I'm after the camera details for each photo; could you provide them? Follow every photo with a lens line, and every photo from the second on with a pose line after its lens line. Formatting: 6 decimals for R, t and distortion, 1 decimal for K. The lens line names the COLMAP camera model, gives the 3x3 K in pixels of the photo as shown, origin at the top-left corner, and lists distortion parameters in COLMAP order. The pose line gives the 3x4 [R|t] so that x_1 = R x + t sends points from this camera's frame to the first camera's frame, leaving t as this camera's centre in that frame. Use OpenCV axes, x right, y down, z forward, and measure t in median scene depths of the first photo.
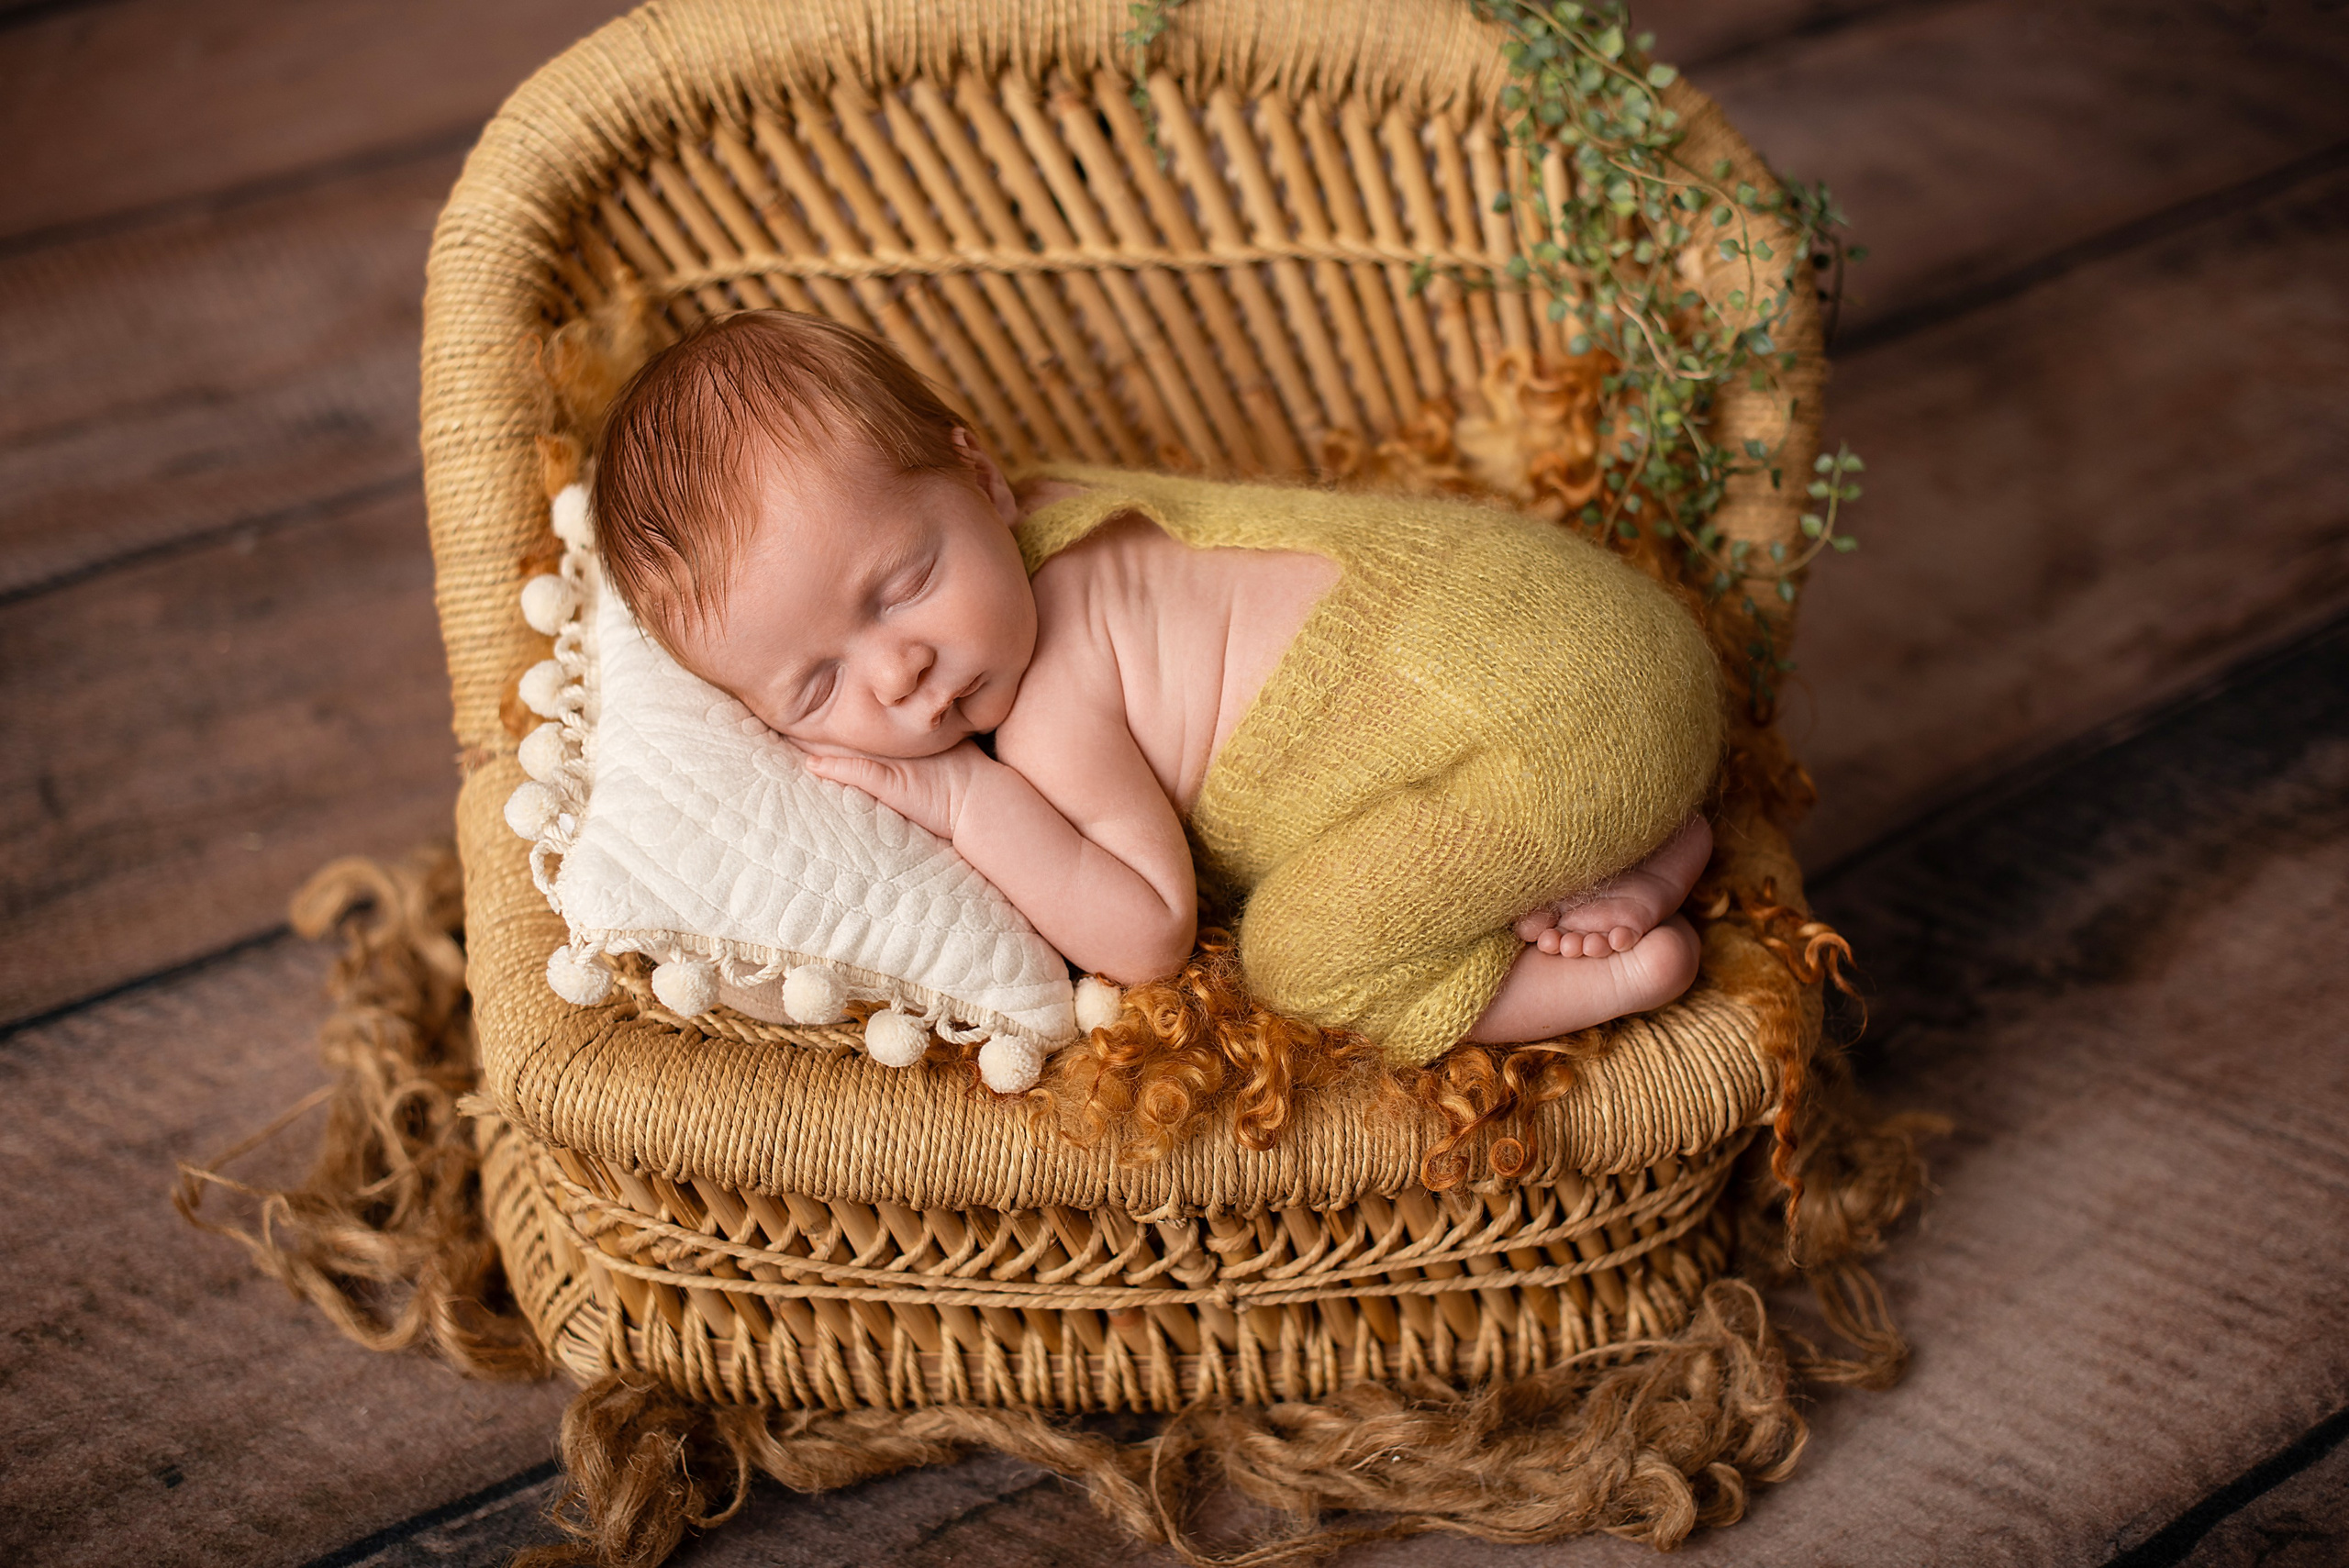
lens RADIAL K [[3008.7, 0, 1174.5], [0, 3008.7, 784.0], [0, 0, 1]] dist [-0.021186, -0.013311]
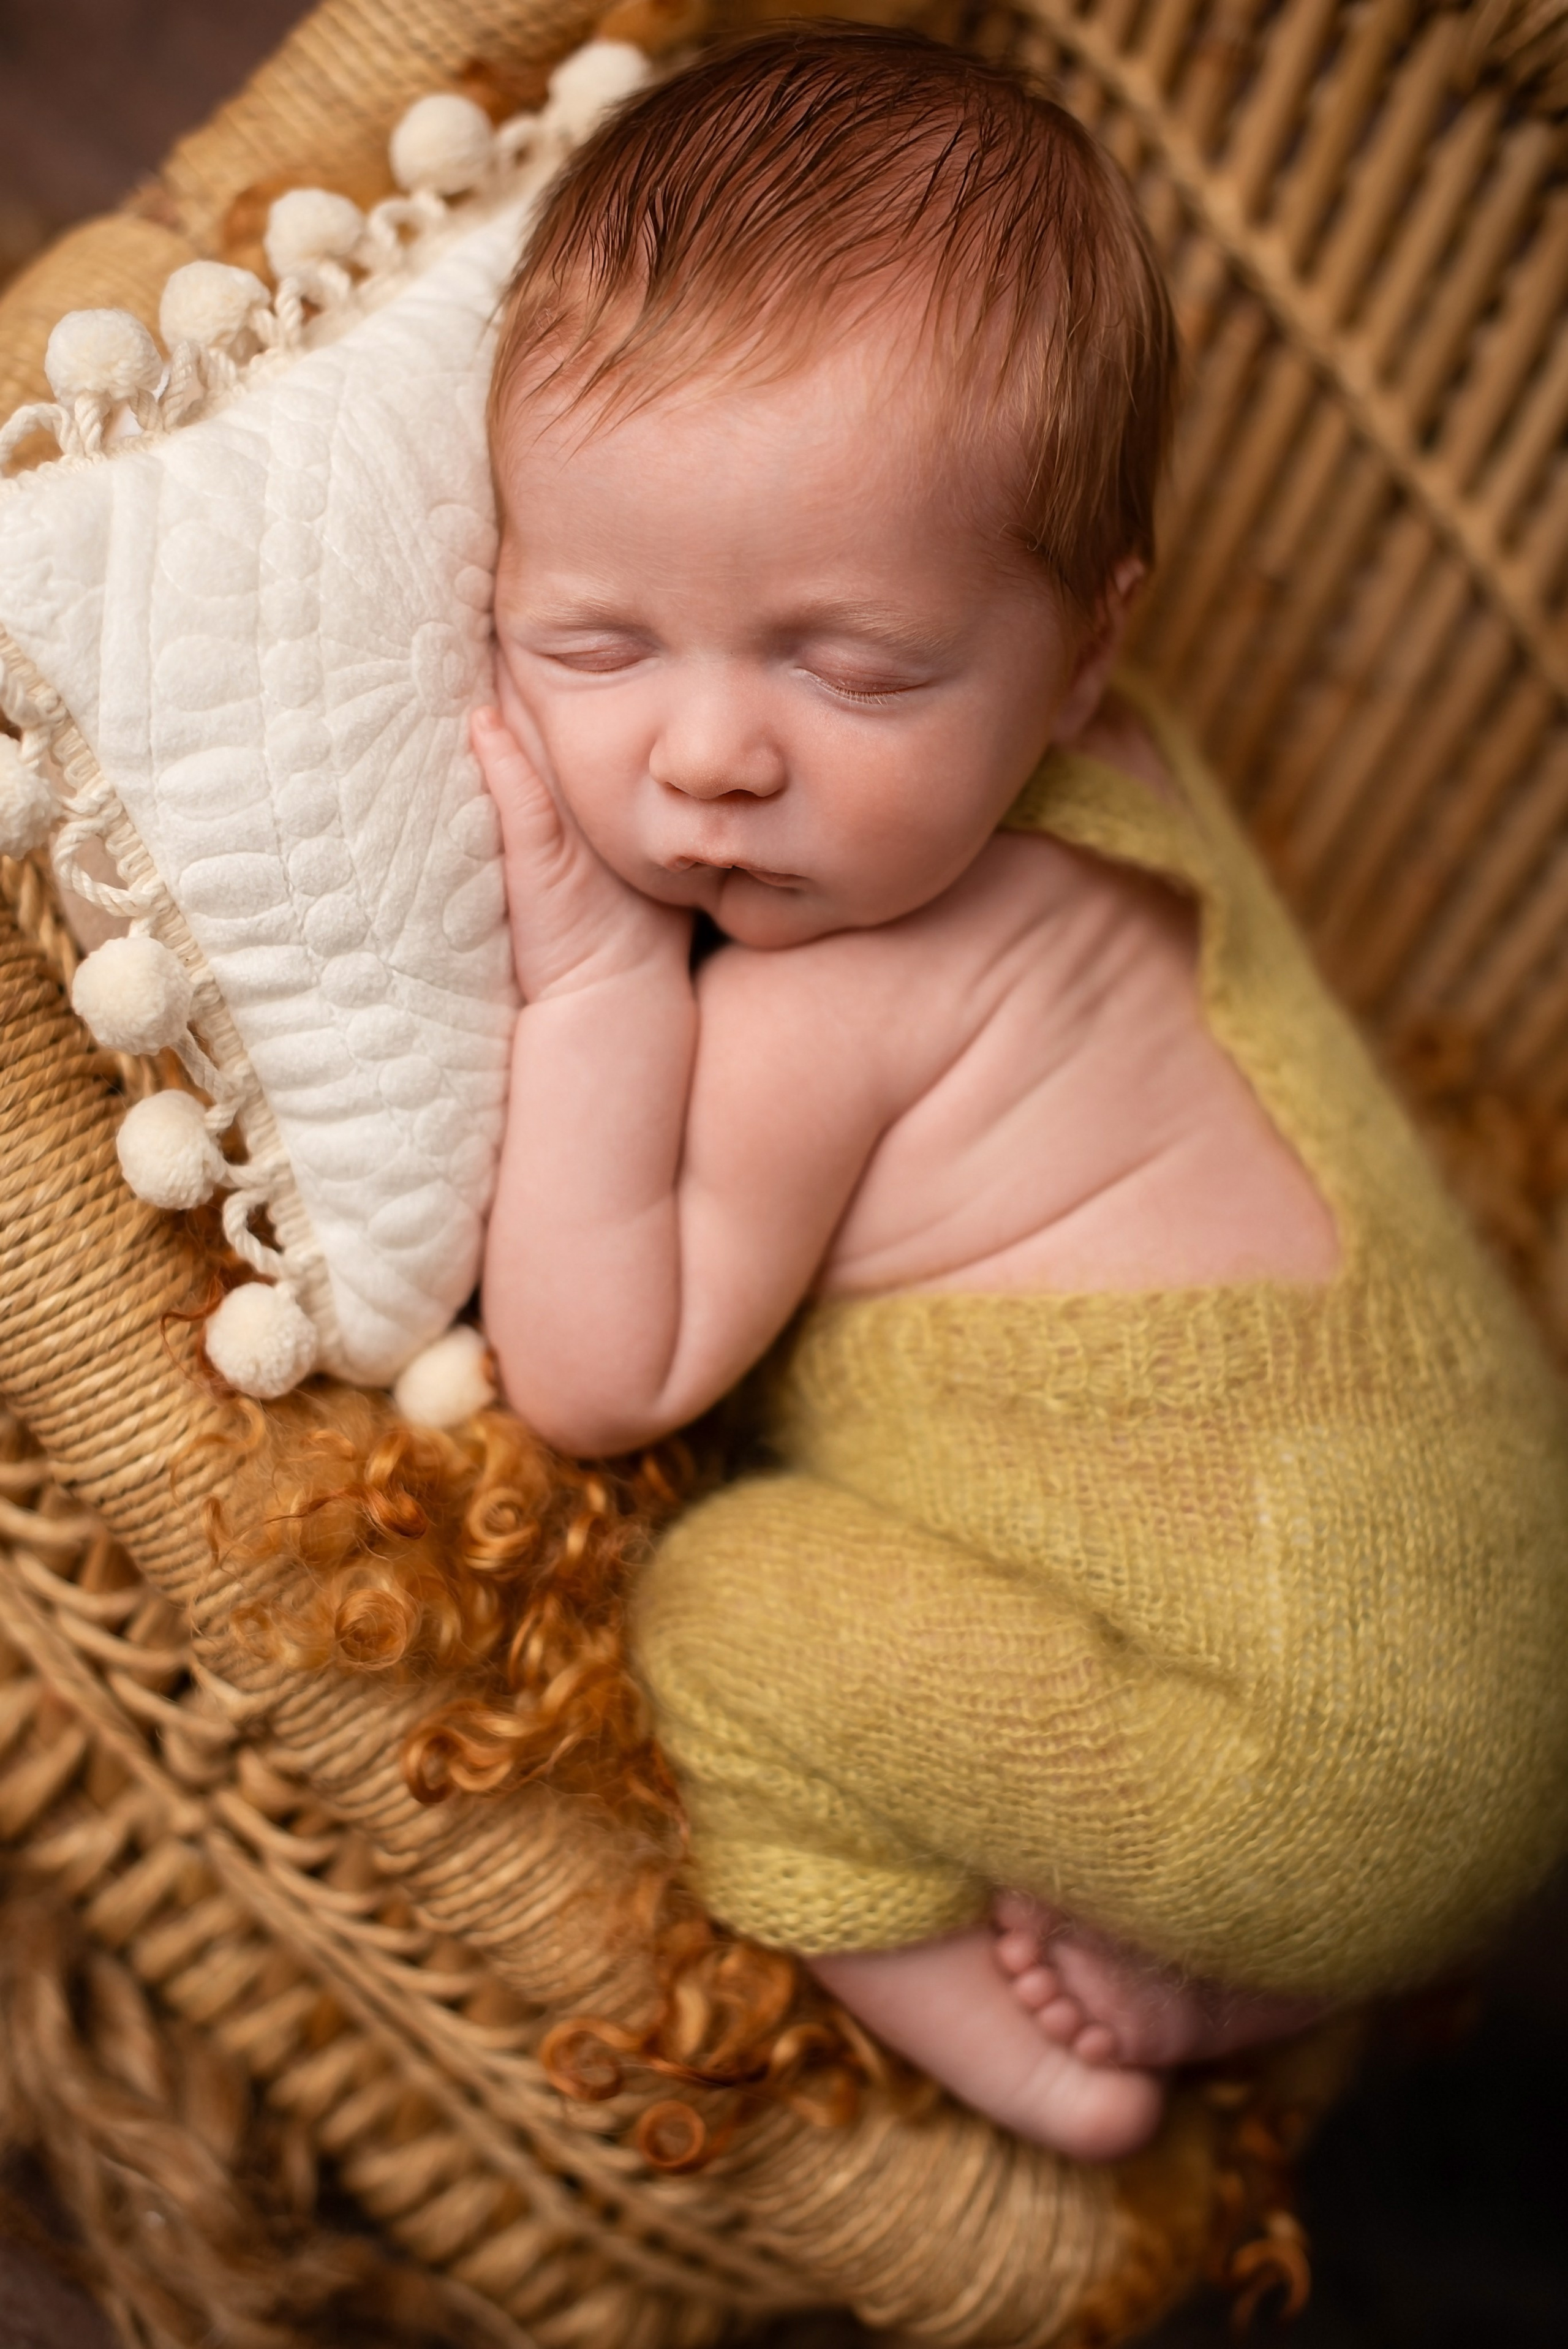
lens RADIAL K [[3572.7, 0, 828.9], [0, 3572.7, 1170.8], [0, 0, 1]] dist [-0.102332, -0.006896]
pose [[0.595448, 0.800527, 0.067808, -0.060740], [-0.803394, 0.593353, 0.049903, -0.040009], [-0.000285, -0.084191, 0.996450, 0.348354]]
